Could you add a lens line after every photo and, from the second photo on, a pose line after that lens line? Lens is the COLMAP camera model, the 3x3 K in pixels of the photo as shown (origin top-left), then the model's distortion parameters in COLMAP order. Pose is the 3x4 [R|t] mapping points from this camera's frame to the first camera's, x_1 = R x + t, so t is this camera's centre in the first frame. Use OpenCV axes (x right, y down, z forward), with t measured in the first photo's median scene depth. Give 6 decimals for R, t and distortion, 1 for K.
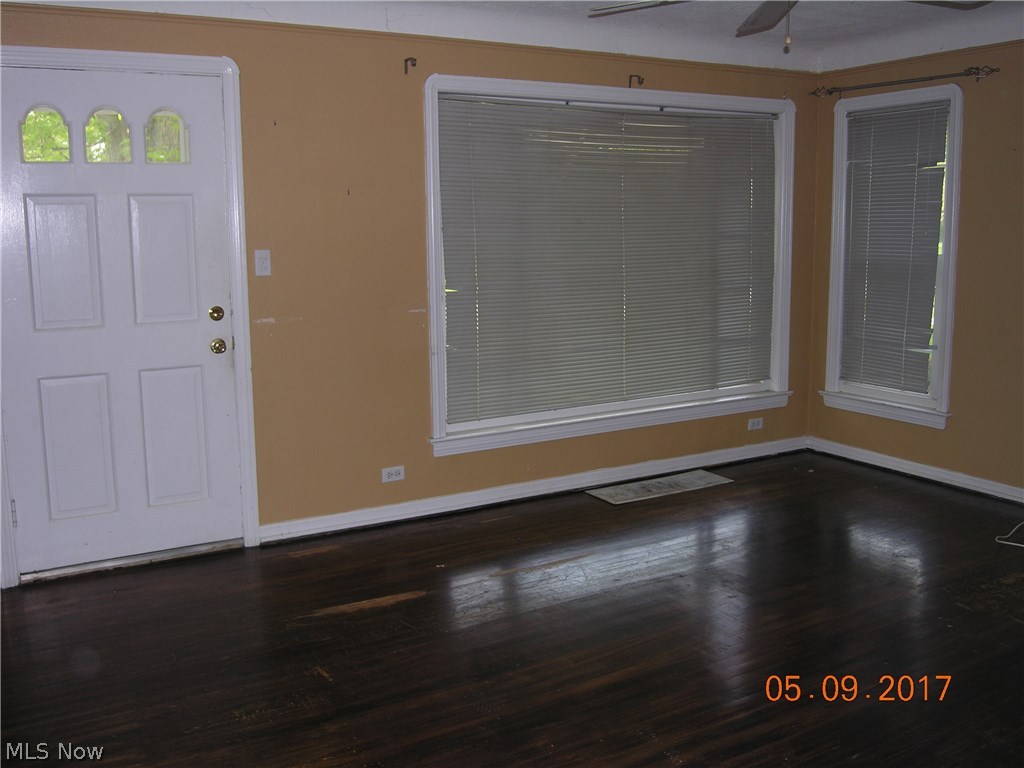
lens RADIAL K [[956.4, 0, 508.6], [0, 956.4, 385.2], [0, 0, 1]] dist [-0.083351, 0.000000]
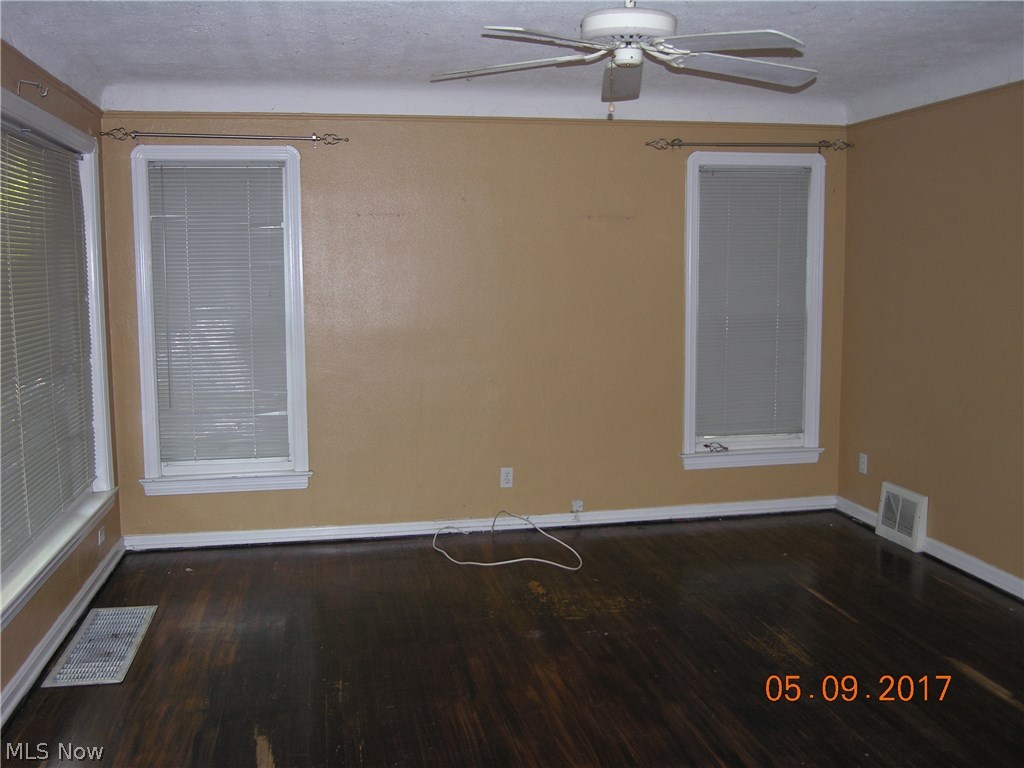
lens RADIAL K [[956.4, 0, 510.4], [0, 956.4, 379.8], [0, 0, 1]] dist [-0.083351, 0.000000]
pose [[0.311794, -0.096673, 0.945219, -0.396450], [0.158701, 0.986134, 0.048508, -0.077718], [-0.936802, 0.134883, 0.322813, 0.431177]]
